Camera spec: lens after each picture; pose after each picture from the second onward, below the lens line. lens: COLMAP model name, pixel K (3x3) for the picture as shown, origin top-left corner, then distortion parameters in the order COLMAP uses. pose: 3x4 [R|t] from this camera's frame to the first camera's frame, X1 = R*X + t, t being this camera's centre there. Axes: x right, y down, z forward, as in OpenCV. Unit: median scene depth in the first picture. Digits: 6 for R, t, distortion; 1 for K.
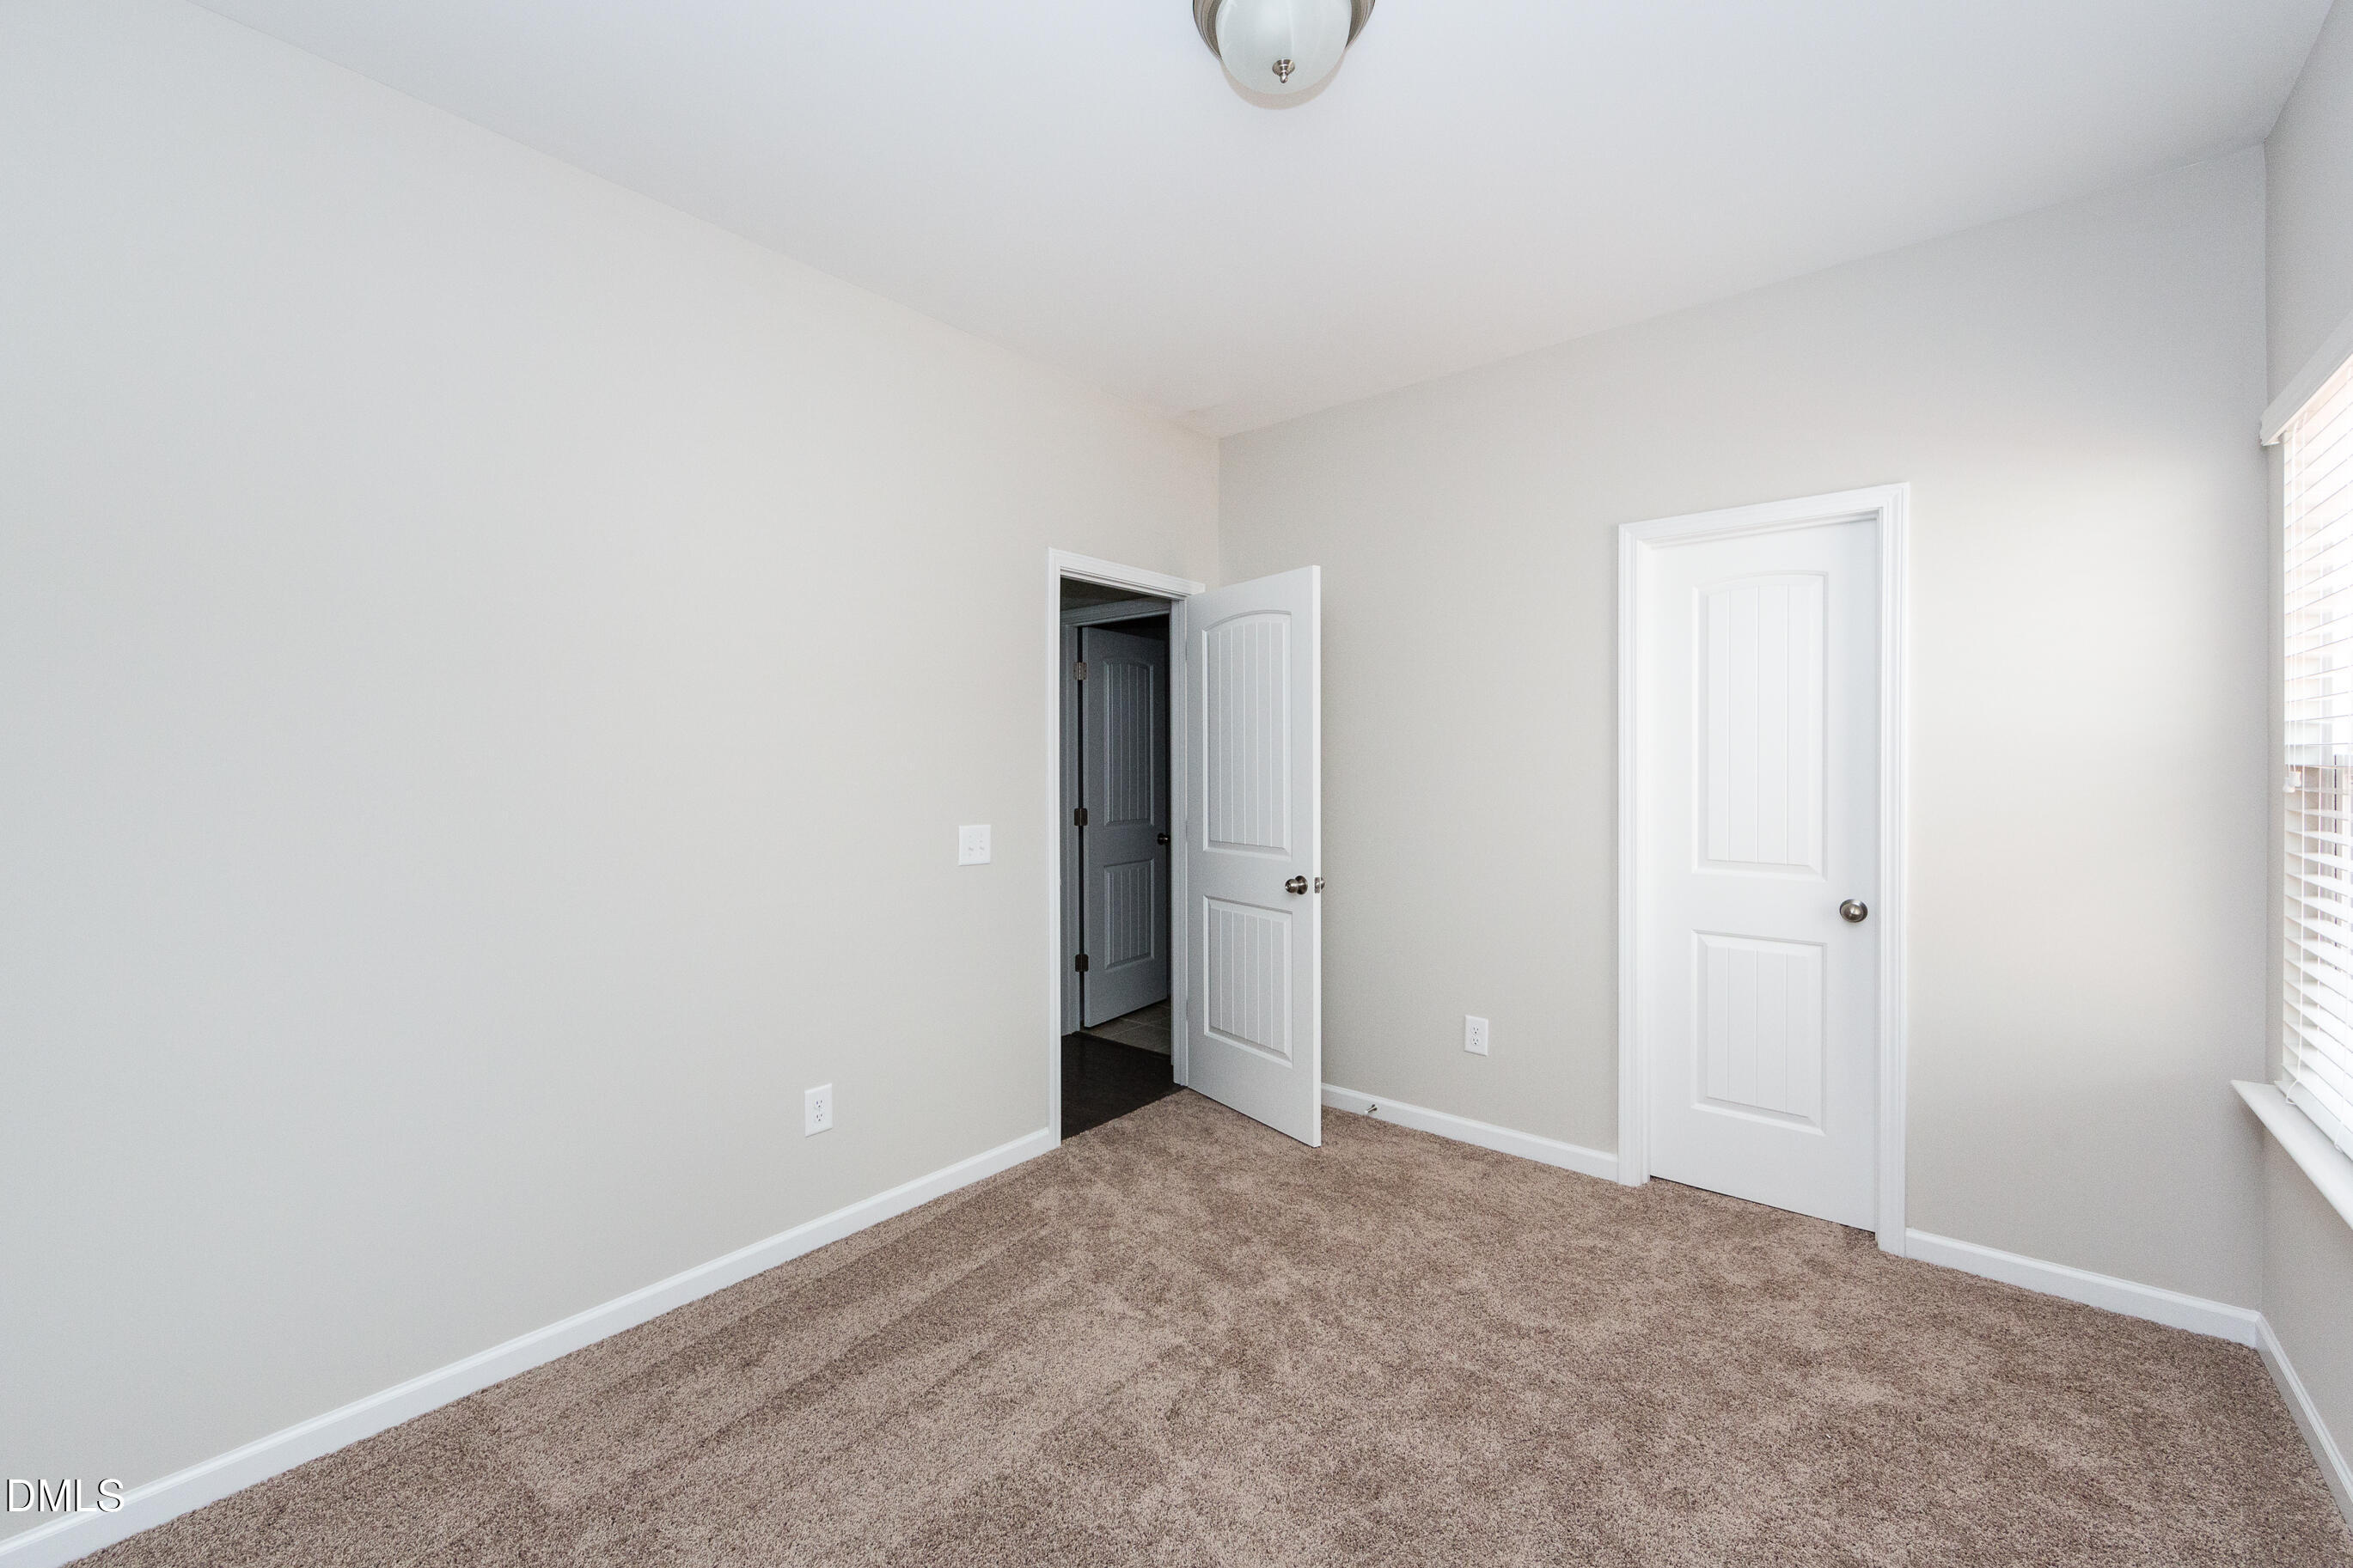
lens RADIAL K [[952.0, 0, 1174.4], [0, 952.0, 773.3], [0, 0, 1]] dist [-0.000957, -0.000288]
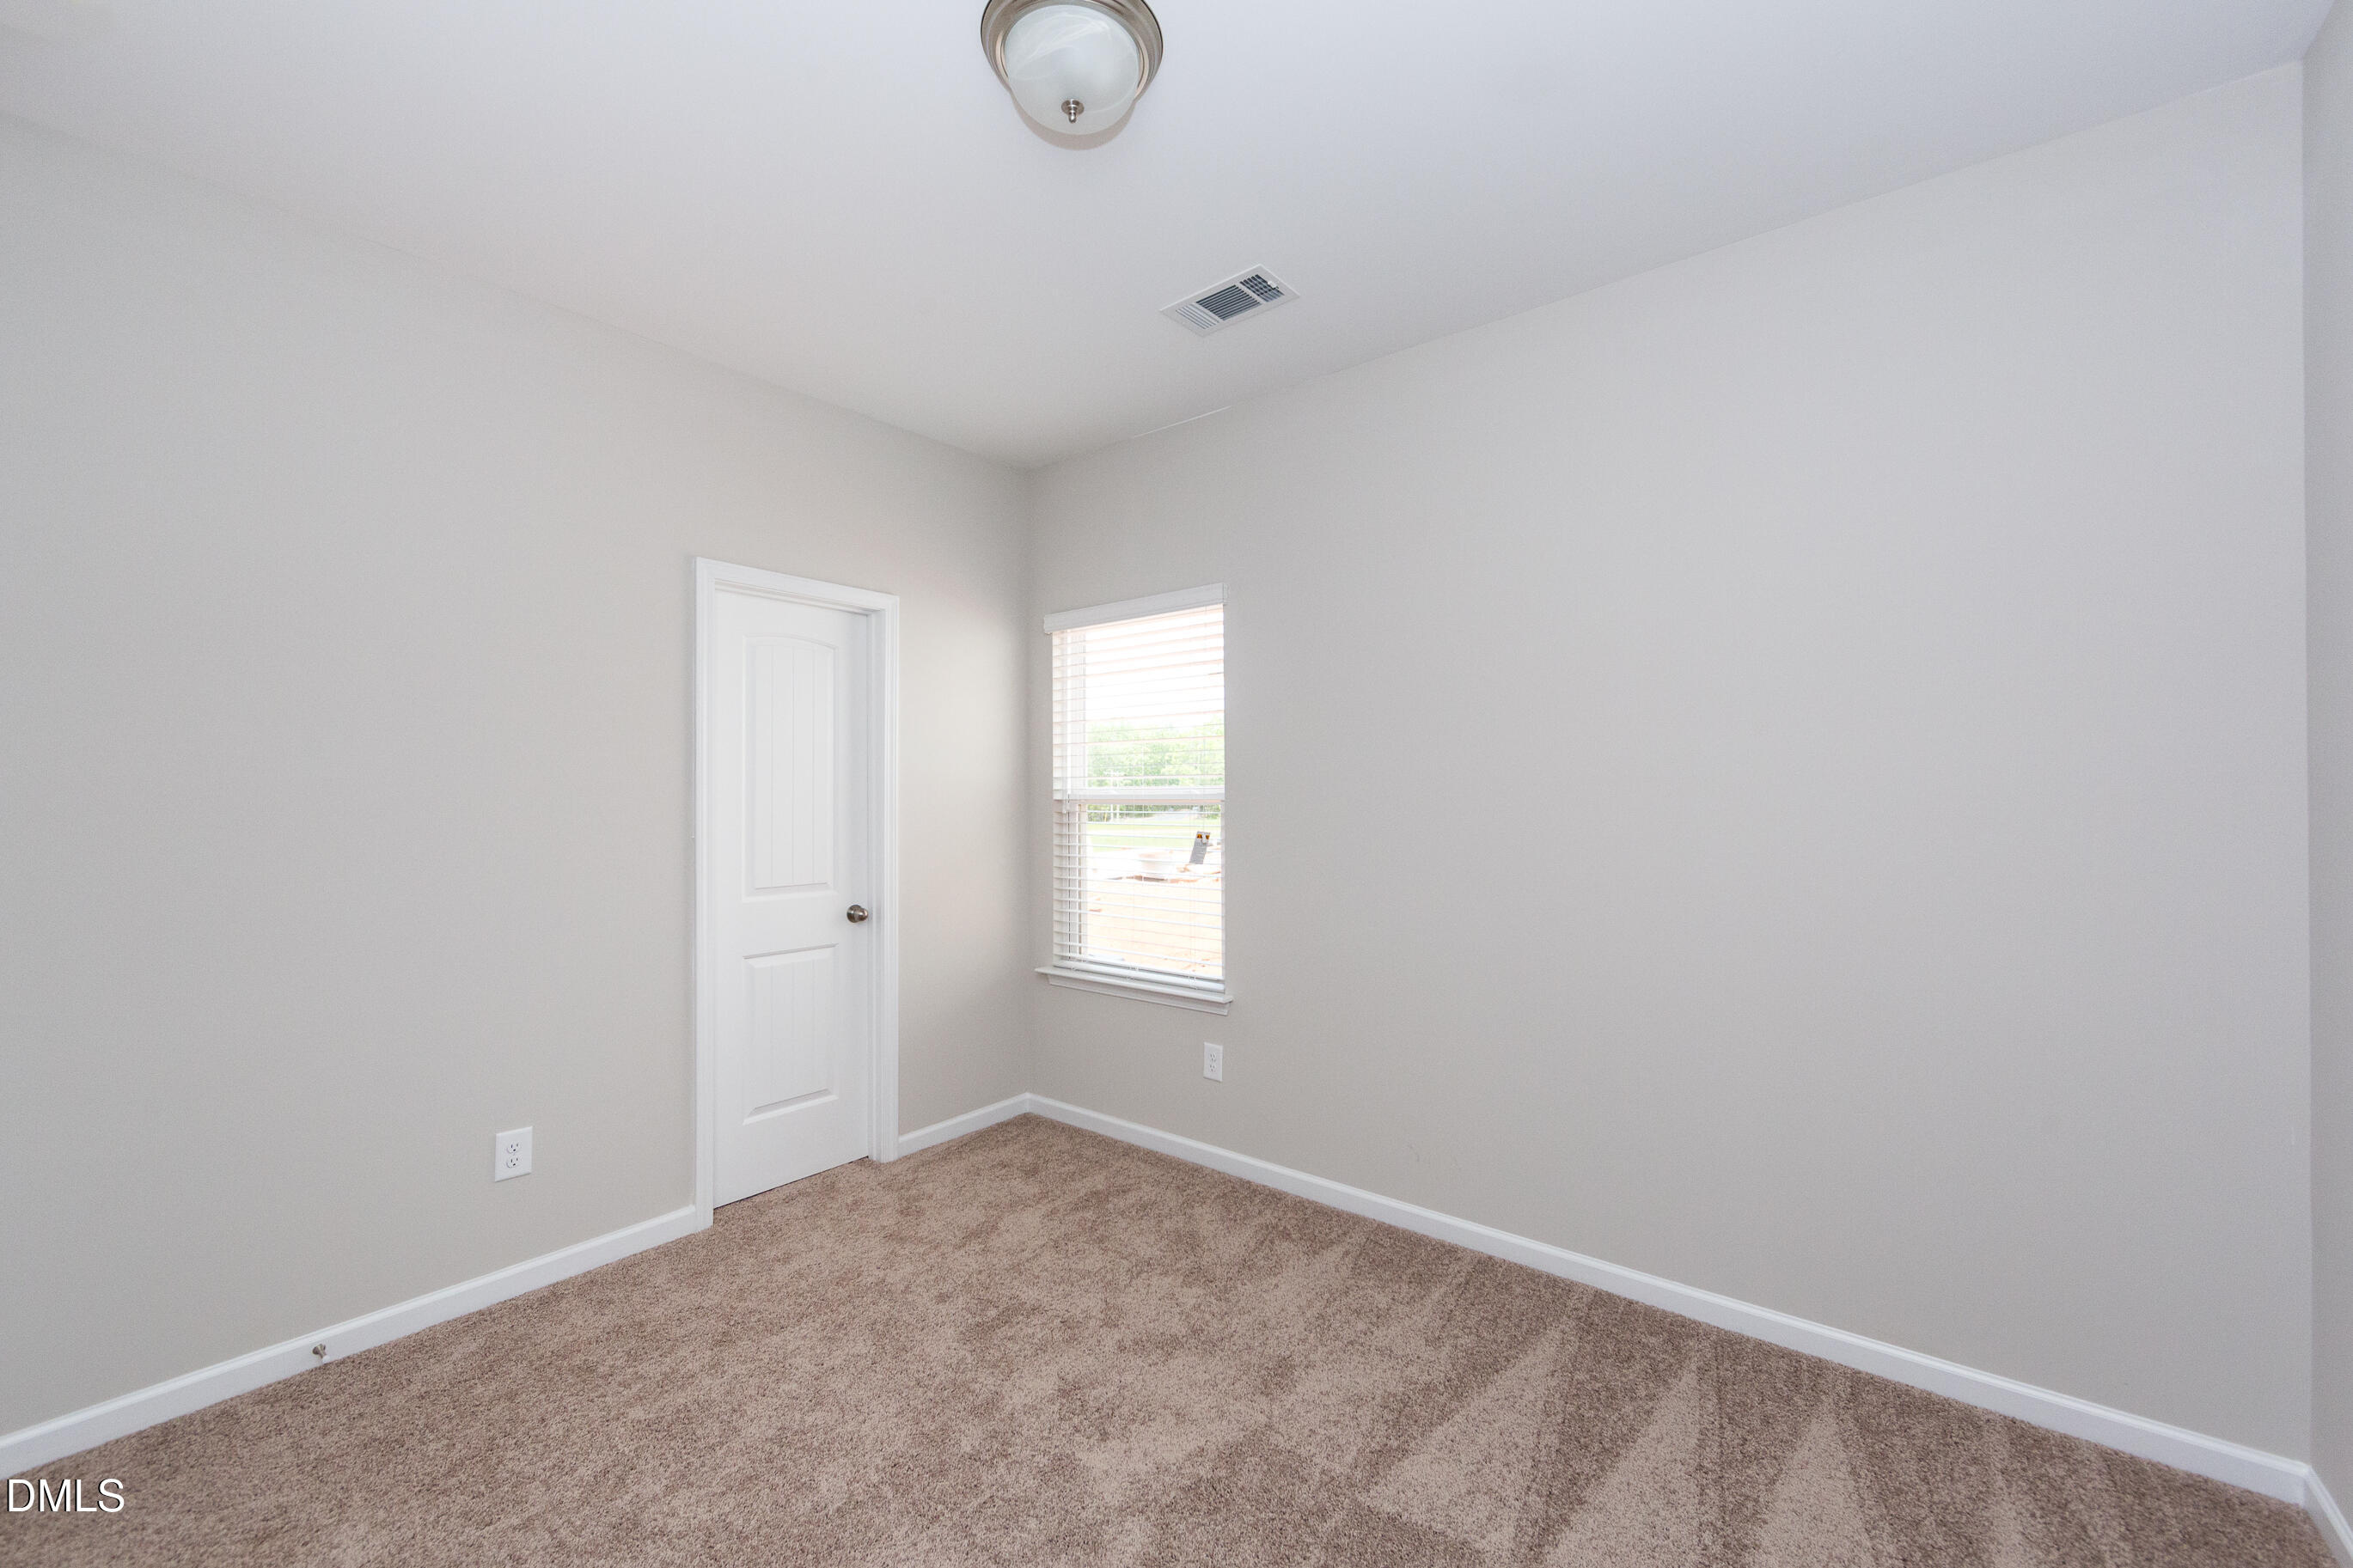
lens RADIAL K [[952.0, 0, 1170.9], [0, 952.0, 789.6], [0, 0, 1]] dist [-0.000957, -0.000288]
pose [[-0.031888, 0.005562, 0.999476, -0.572487], [0.010338, 0.999933, -0.005234, -0.011924], [-0.999438, 0.010165, -0.031943, 0.594187]]
